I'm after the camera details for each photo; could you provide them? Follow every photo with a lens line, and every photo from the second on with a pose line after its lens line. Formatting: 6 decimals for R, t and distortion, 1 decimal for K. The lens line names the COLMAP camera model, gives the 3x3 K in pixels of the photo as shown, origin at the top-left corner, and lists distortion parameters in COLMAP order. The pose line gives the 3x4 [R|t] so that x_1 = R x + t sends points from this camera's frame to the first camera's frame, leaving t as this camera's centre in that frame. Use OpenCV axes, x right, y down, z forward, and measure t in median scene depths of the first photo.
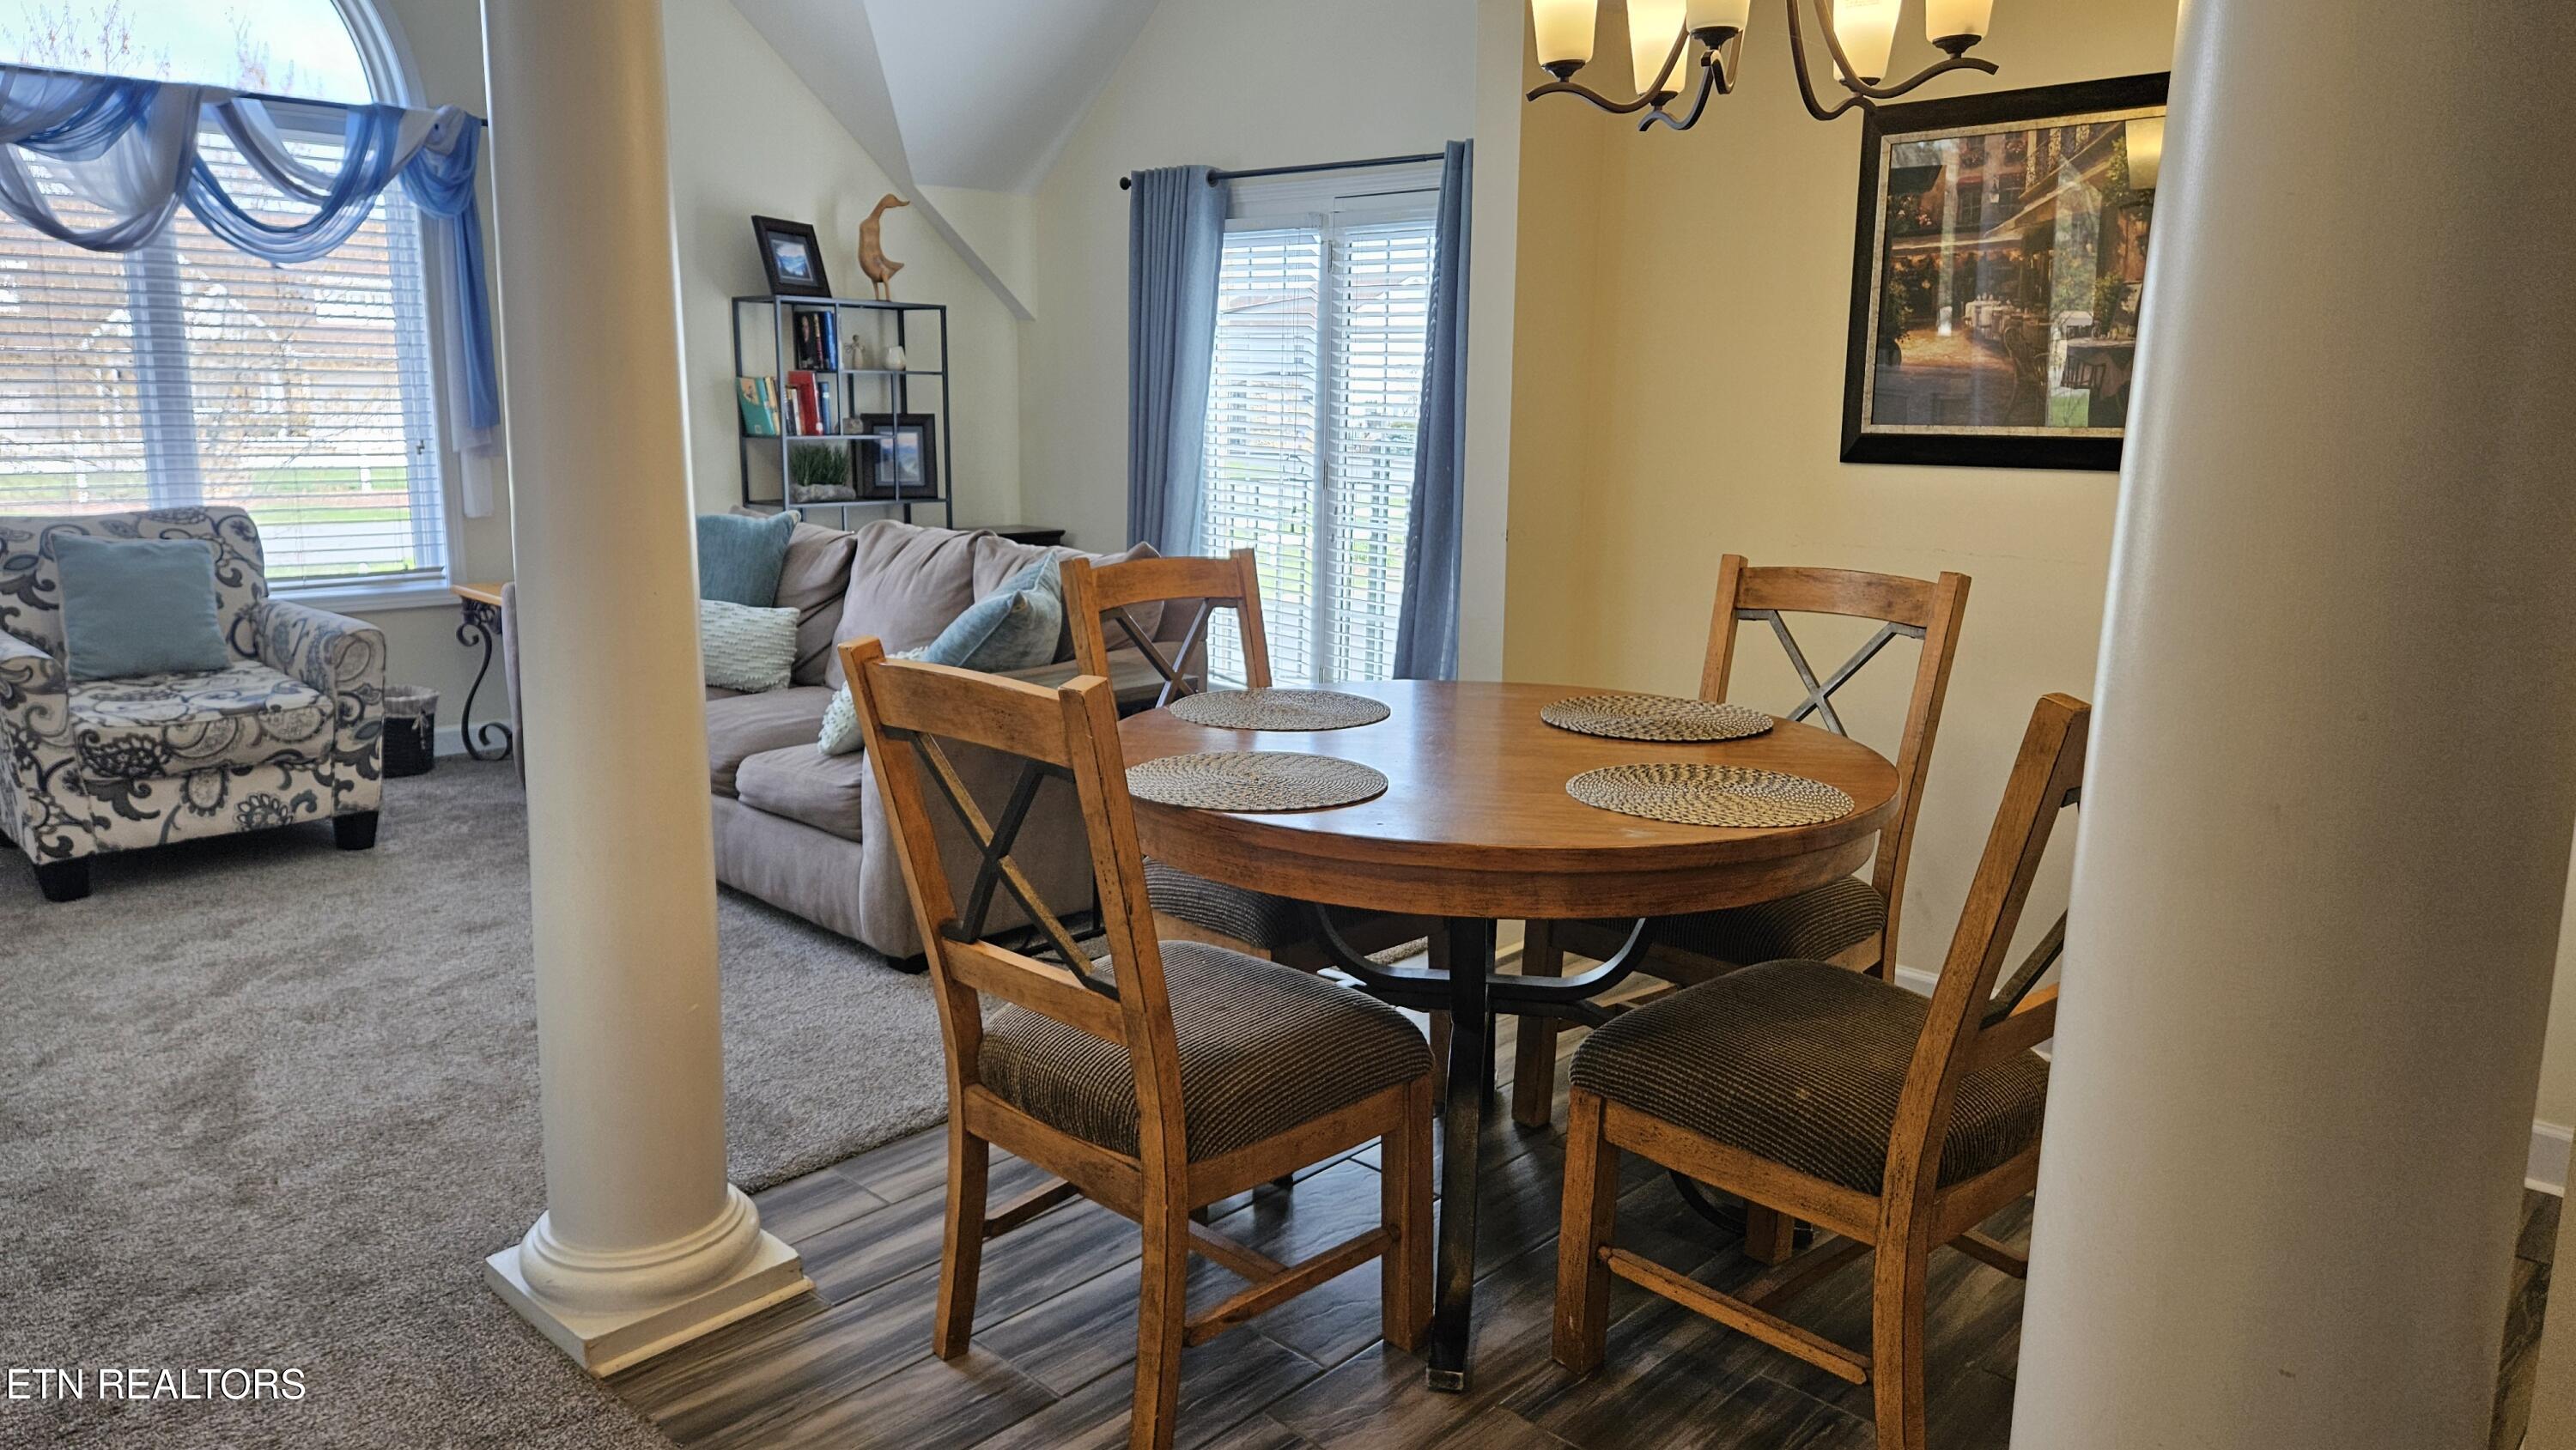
lens RADIAL K [[1715.1, 0, 1265.1], [0, 1715.1, 712.1], [0, 0, 1]] dist [0.085530, -0.069498]
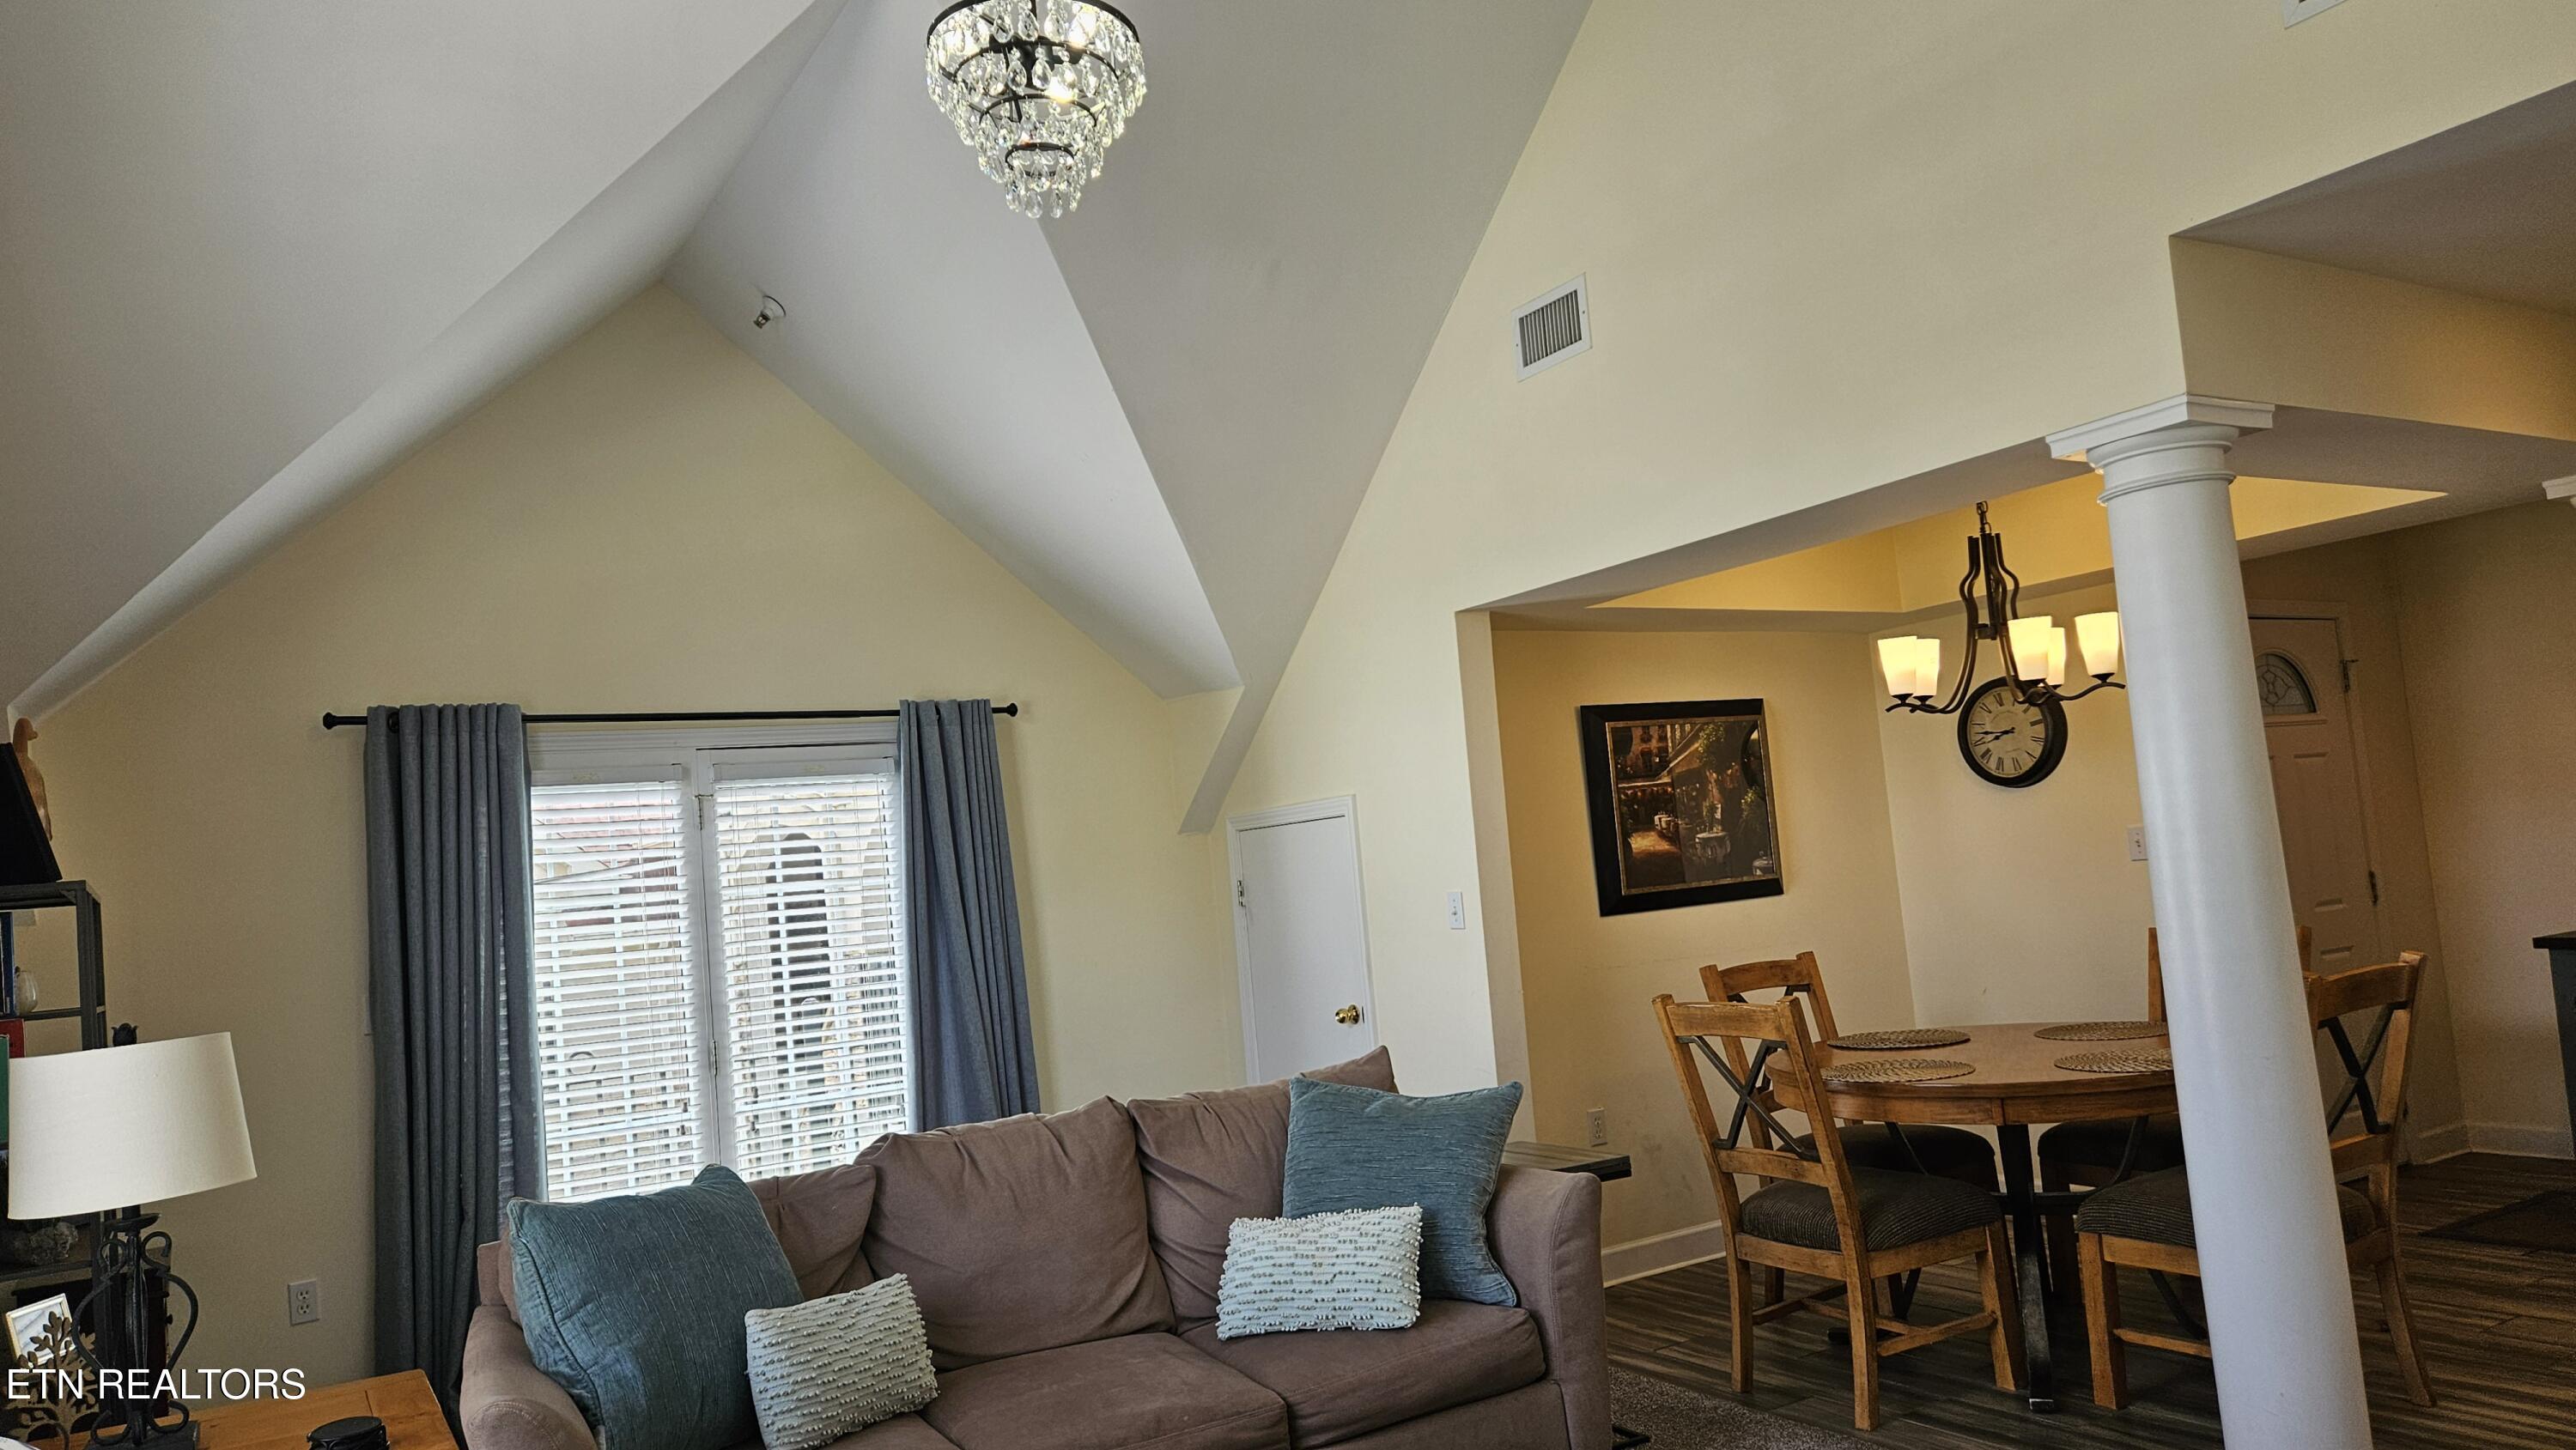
lens RADIAL K [[1715.1, 0, 1273.1], [0, 1715.1, 758.3], [0, 0, 1]] dist [0.085530, -0.069498]
pose [[0.250916, 0.034441, 0.967396, -0.917595], [0.273010, 0.956280, -0.104856, -0.143885], [-0.928712, 0.290419, 0.230543, 0.631956]]
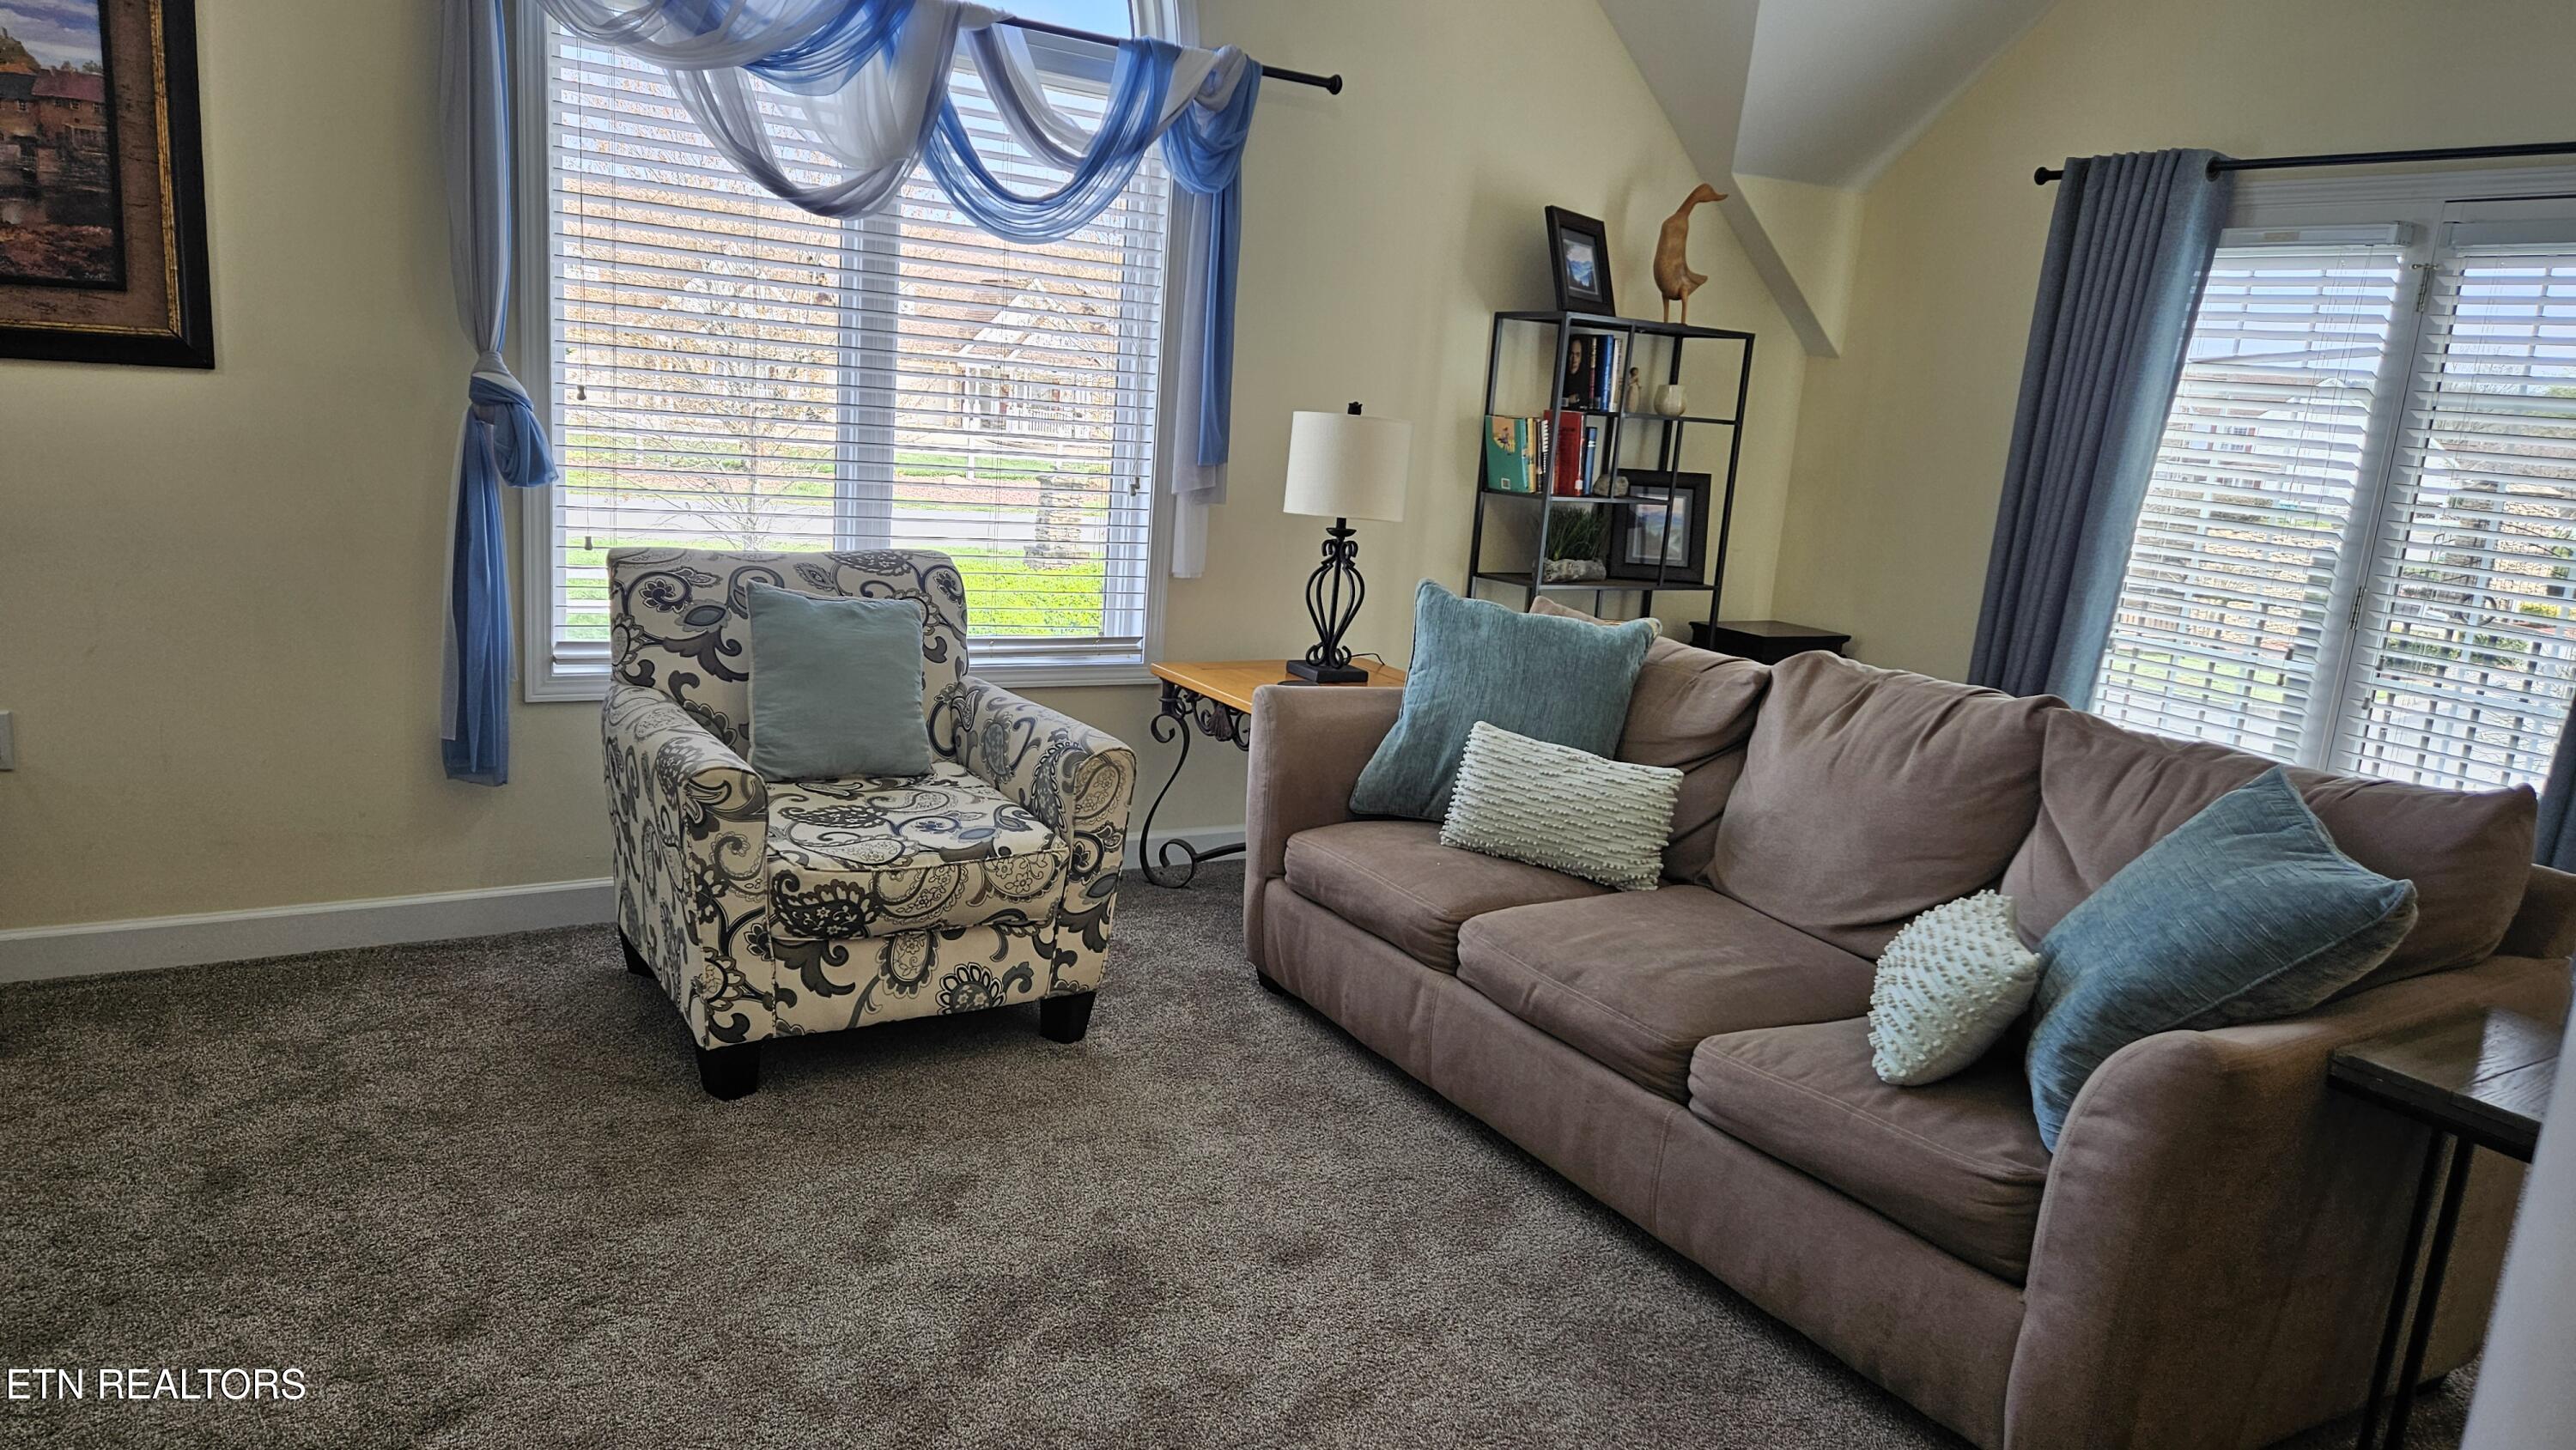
lens RADIAL K [[1715.1, 0, 1285.4], [0, 1715.1, 739.2], [0, 0, 1]] dist [0.085530, -0.069498]
pose [[0.970679, 0.106552, -0.215472, -0.275446], [-0.106754, 0.994227, 0.010732, -0.062076], [0.215372, 0.012585, 0.976451, 0.298865]]
